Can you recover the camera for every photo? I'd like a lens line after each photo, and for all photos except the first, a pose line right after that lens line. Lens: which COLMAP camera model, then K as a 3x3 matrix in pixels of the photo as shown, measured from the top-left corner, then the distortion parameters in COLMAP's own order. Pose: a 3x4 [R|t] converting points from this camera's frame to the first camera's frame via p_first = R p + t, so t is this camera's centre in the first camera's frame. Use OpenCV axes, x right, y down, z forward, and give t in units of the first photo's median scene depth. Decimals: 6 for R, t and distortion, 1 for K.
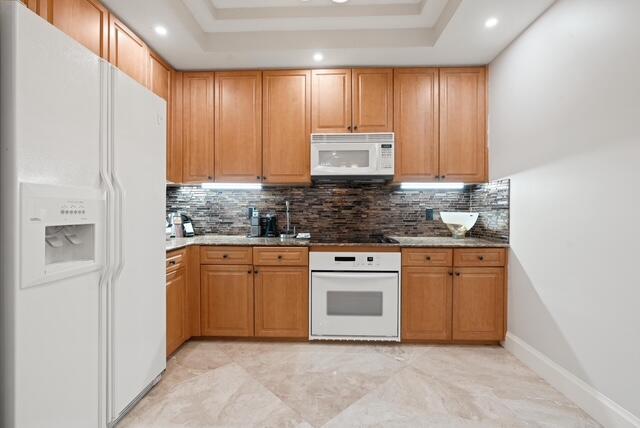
lens RADIAL K [[286.9, 0, 320.0], [0, 286.9, 214.0], [0, 0, 1]] dist [-0.020104, 0.008185]
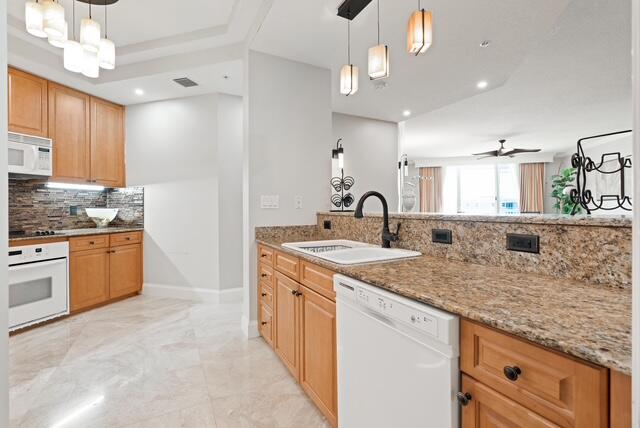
lens RADIAL K [[293.2, 0, 319.4], [0, 293.2, 206.1], [0, 0, 1]] dist [-0.000381, 0.000318]
pose [[0.258200, 0.000982, 0.966091, -0.600089], [0.011566, 0.999925, -0.004108, 0.000652], [-0.966022, 0.012235, 0.258169, -0.338434]]
